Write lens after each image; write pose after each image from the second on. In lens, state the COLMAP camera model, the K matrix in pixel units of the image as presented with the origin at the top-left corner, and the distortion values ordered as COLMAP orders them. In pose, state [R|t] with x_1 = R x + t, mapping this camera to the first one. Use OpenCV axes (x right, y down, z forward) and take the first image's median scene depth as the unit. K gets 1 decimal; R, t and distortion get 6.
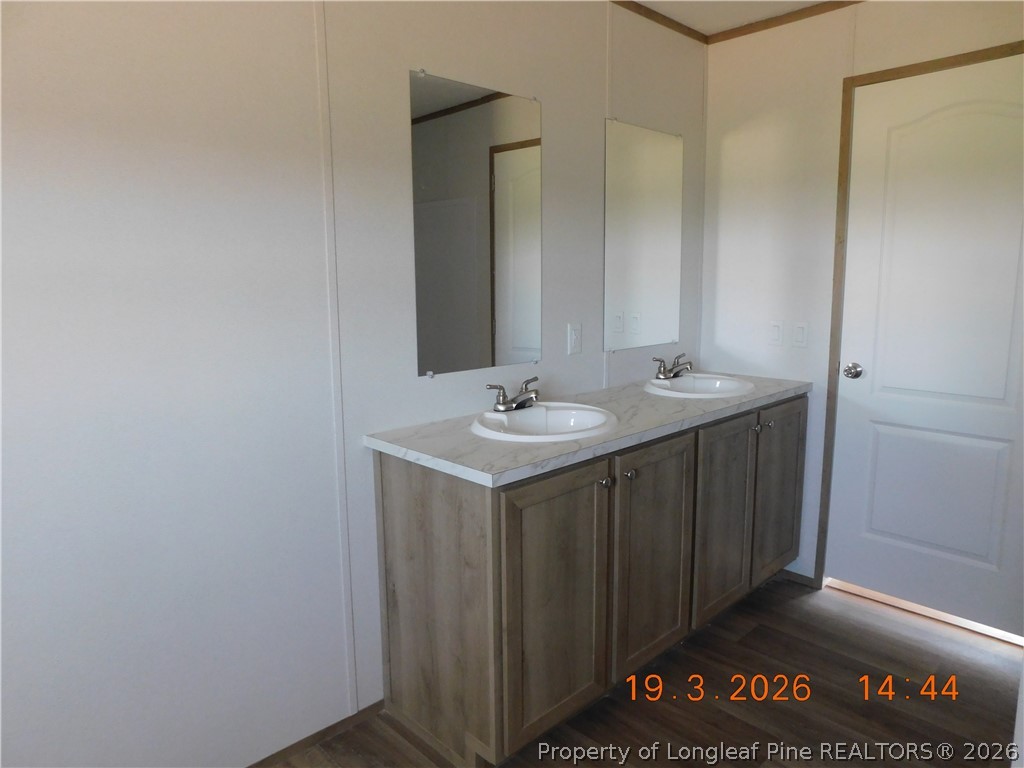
lens RADIAL K [[681.2, 0, 518.9], [0, 681.2, 380.4], [0, 0, 1]] dist [-0.045134, 0.035203]
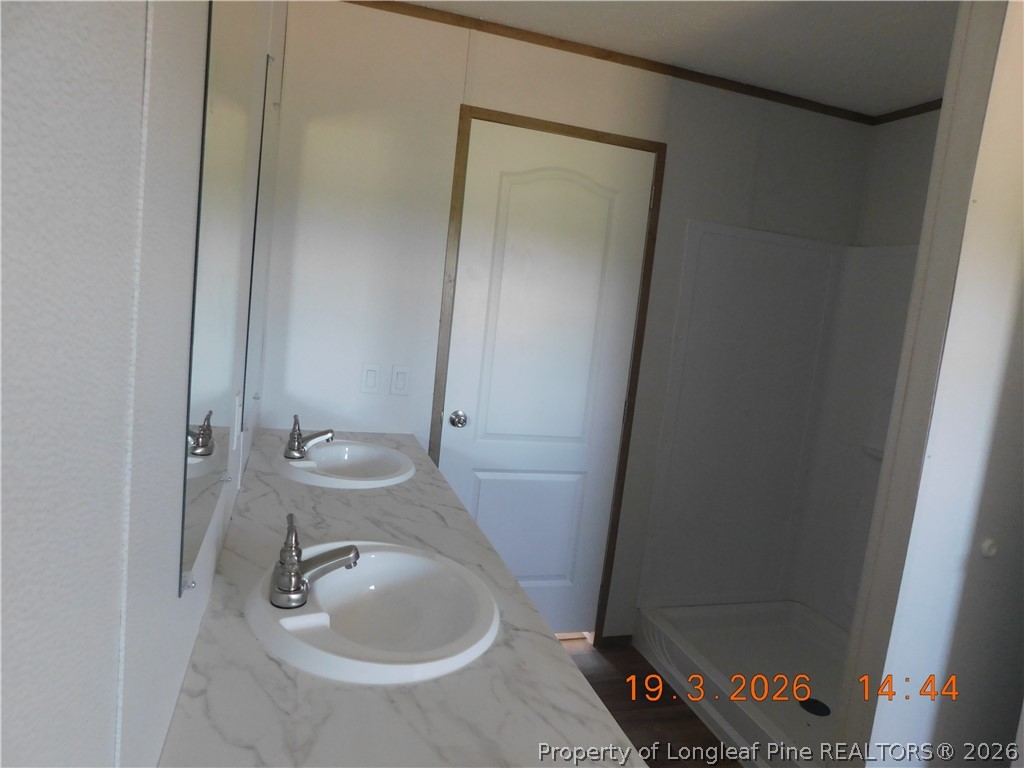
lens RADIAL K [[681.2, 0, 513.8], [0, 681.2, 375.6], [0, 0, 1]] dist [-0.045134, 0.035203]
pose [[0.445978, -0.051629, 0.893553, -0.318703], [0.022972, 0.998666, 0.046237, -0.117509], [-0.894749, -0.000094, 0.446570, 0.510133]]
